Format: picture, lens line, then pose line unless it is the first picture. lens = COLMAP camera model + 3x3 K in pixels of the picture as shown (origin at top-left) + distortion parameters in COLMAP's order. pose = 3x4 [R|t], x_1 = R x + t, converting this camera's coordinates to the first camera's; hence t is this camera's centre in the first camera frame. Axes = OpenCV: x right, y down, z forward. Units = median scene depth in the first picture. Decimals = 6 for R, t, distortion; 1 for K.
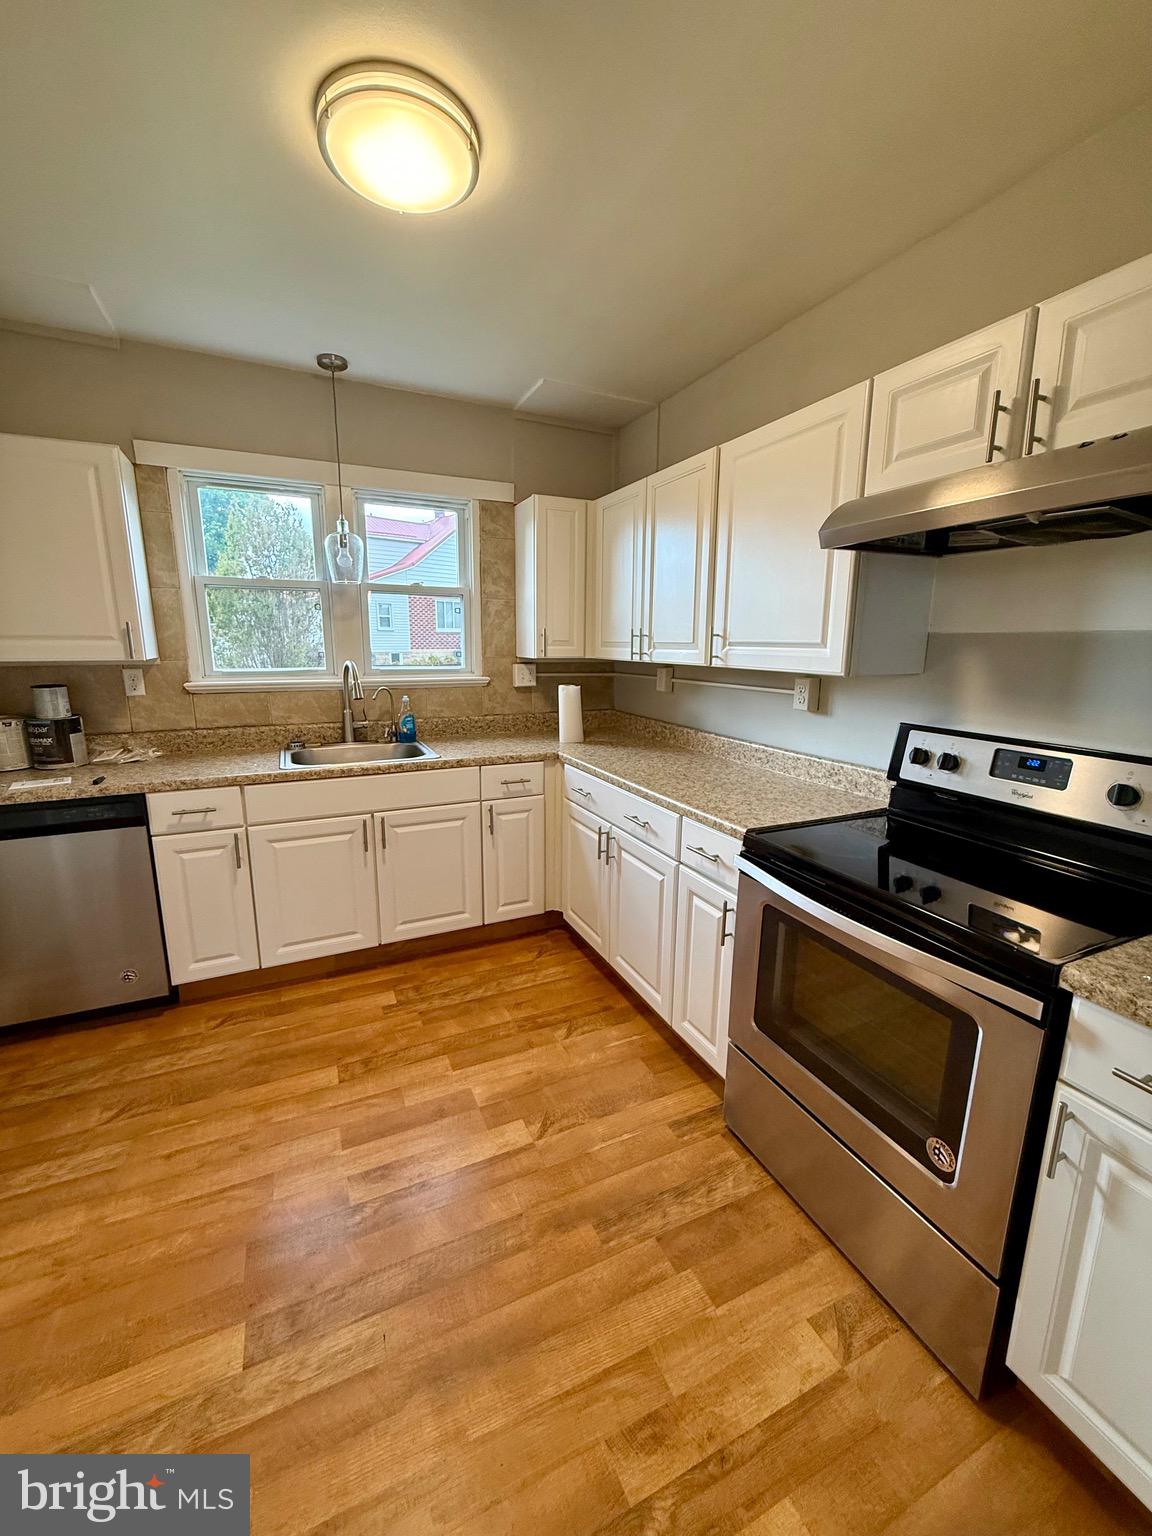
lens RADIAL K [[612.4, 0, 575.3], [0, 612.4, 770.7], [0, 0, 1]] dist [-0.001198, -0.000474]
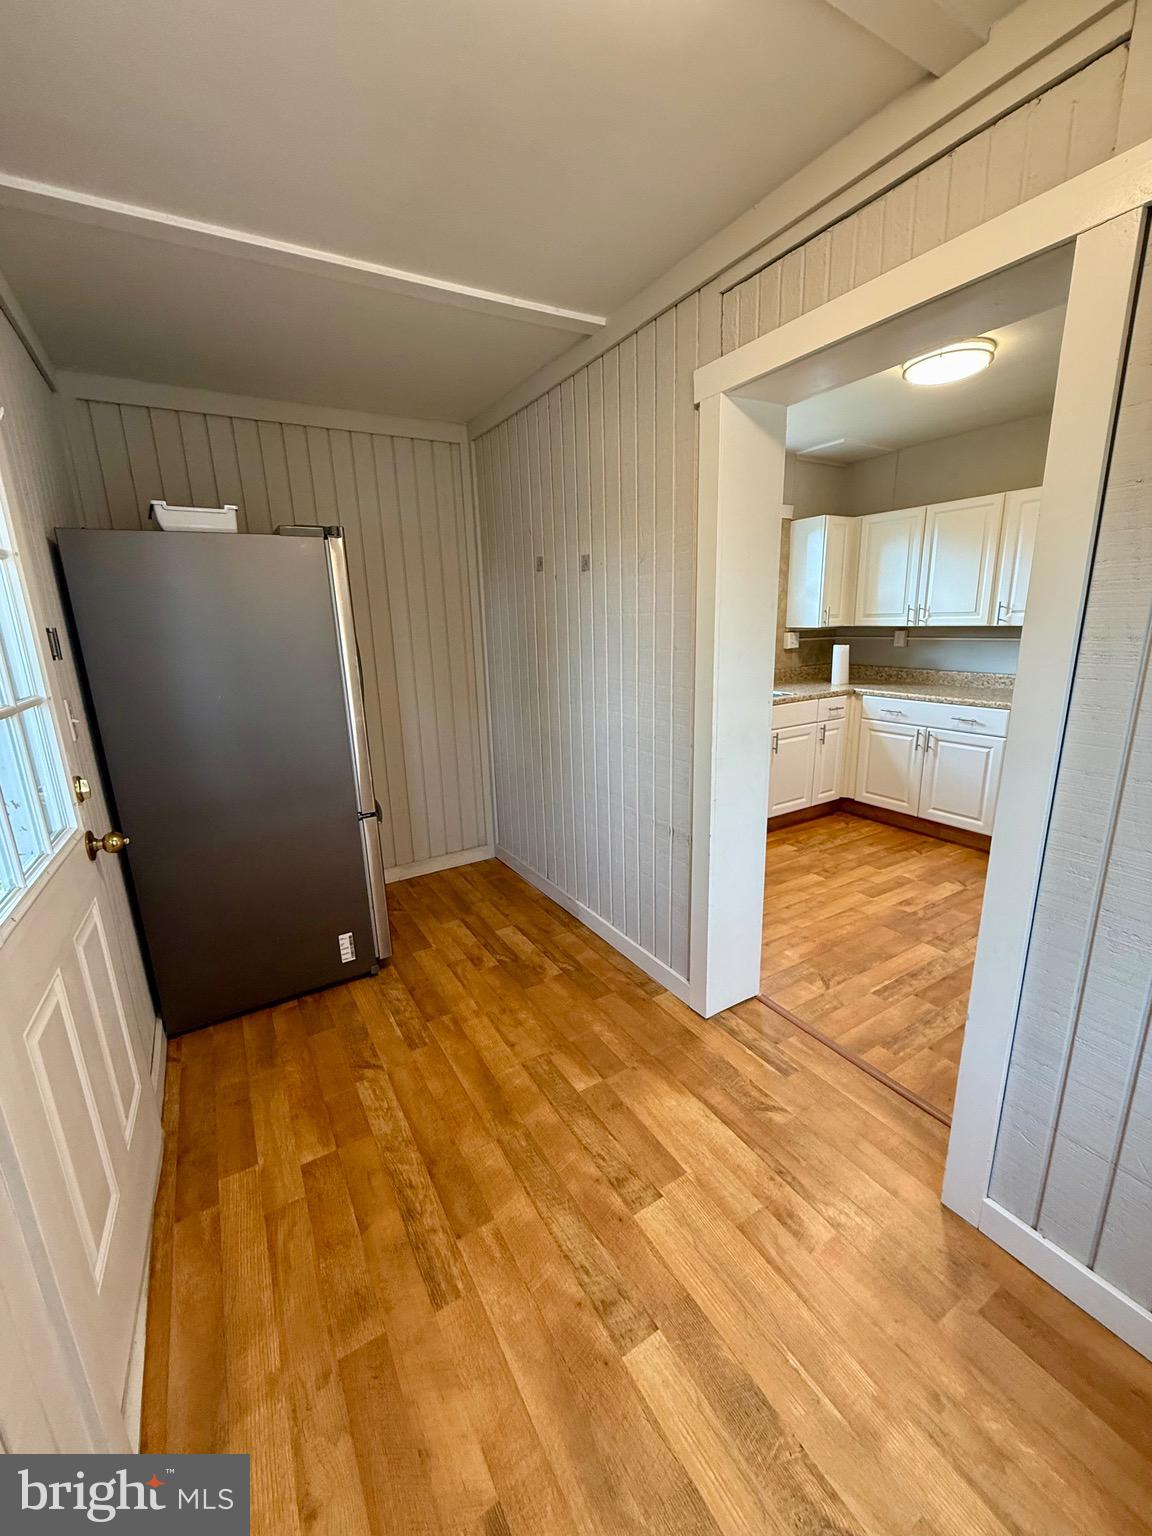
lens RADIAL K [[612.4, 0, 575.4], [0, 612.4, 765.0], [0, 0, 1]] dist [-0.001198, -0.000474]
pose [[0.993978, -0.063050, 0.089625, -0.928694], [0.060419, 0.997667, 0.031777, 0.073188], [-0.091420, -0.026171, 0.995468, -0.482827]]
